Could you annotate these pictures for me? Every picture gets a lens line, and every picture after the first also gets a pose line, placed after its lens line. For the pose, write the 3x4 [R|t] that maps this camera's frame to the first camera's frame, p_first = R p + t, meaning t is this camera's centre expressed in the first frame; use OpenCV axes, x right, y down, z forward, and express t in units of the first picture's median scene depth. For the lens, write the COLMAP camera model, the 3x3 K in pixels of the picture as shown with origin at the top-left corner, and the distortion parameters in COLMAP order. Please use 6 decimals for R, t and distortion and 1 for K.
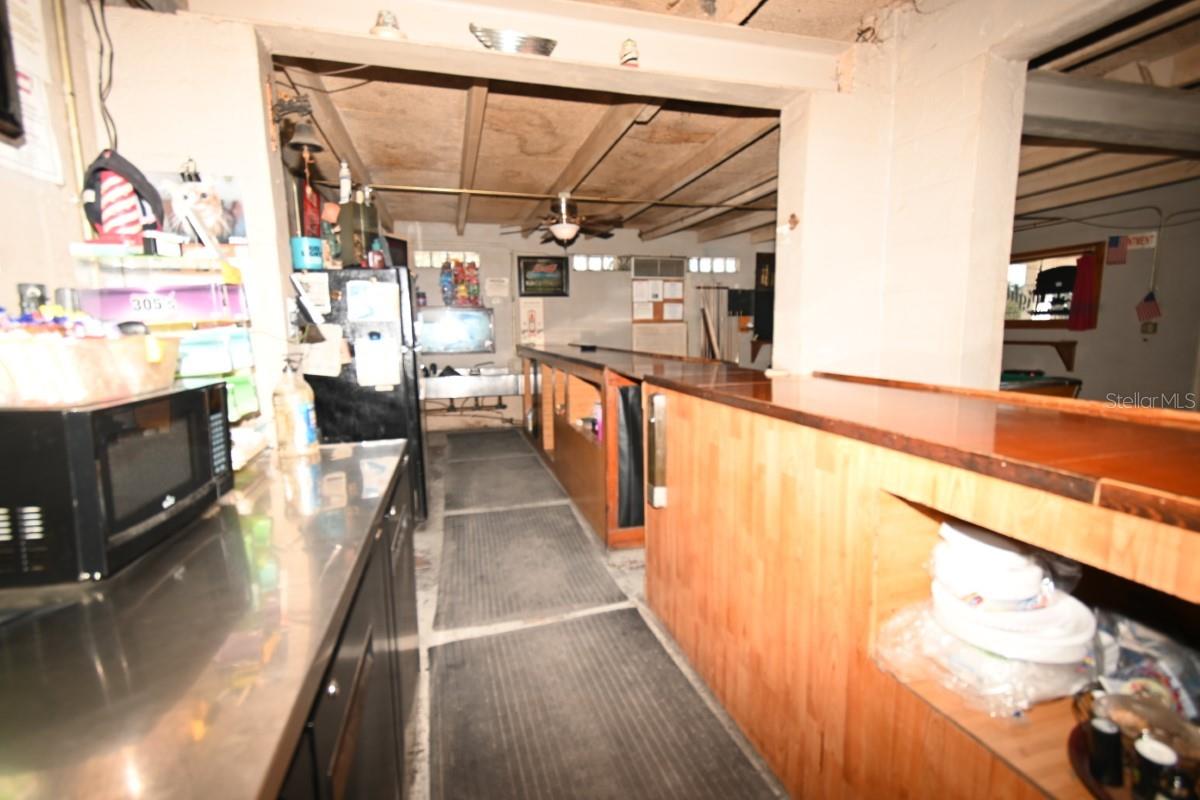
lens RADIAL K [[541.5, 0, 600.0], [0, 541.5, 400.0], [0, 0, 1]] dist [0.007778, -0.001312]
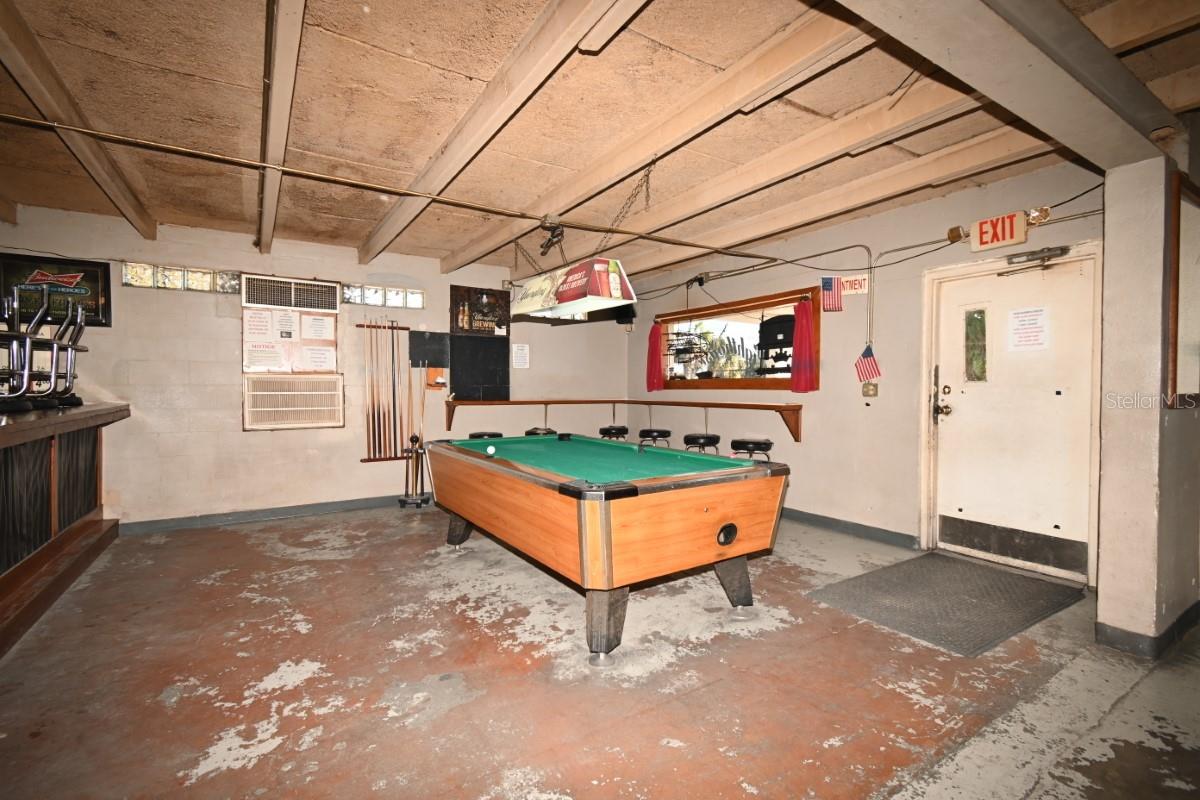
lens RADIAL K [[531.4, 0, 599.0], [0, 531.4, 399.8], [0, 0, 1]] dist [0.011102, -0.005193]
pose [[0.955184, 0.008666, 0.295887, 0.299801], [0.024171, 0.993950, -0.107137, -0.032376], [-0.295025, 0.109488, 0.949196, 0.284374]]
